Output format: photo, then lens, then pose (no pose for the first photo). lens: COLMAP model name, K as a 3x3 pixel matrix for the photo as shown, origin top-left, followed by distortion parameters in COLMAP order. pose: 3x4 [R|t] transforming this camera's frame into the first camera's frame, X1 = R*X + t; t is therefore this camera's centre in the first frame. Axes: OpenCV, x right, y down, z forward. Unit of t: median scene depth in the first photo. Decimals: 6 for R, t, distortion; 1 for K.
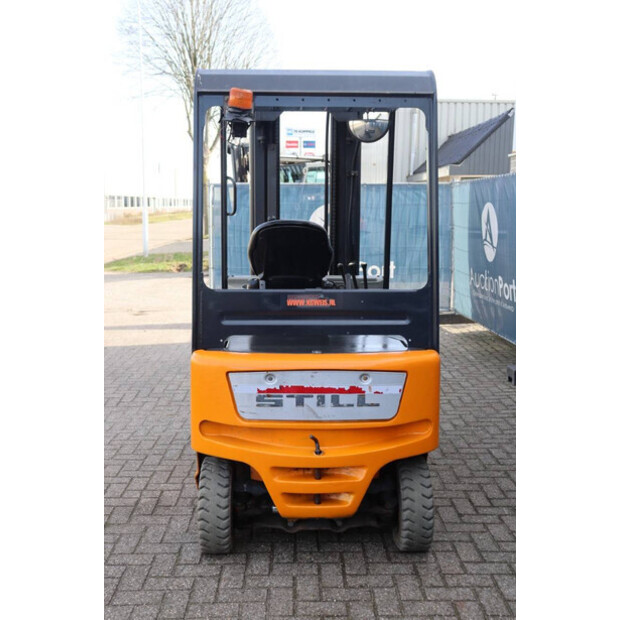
lens RADIAL K [[737.9, 0, 310.0], [0, 737.9, 310.0], [0, 0, 1]] dist [0.007780, 0.044574]
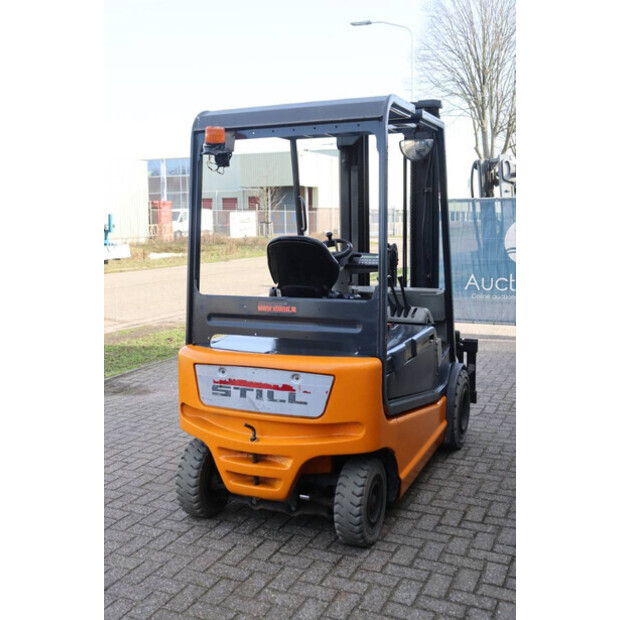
lens RADIAL K [[717.2, 0, 310.0], [0, 717.2, 310.0], [0, 0, 1]] dist [-0.006900, -0.011449]
pose [[0.896506, 0.038597, -0.441346, 0.564063], [-0.045261, 0.998965, -0.004574, -0.005867], [0.440713, 0.024077, 0.897325, 0.037307]]
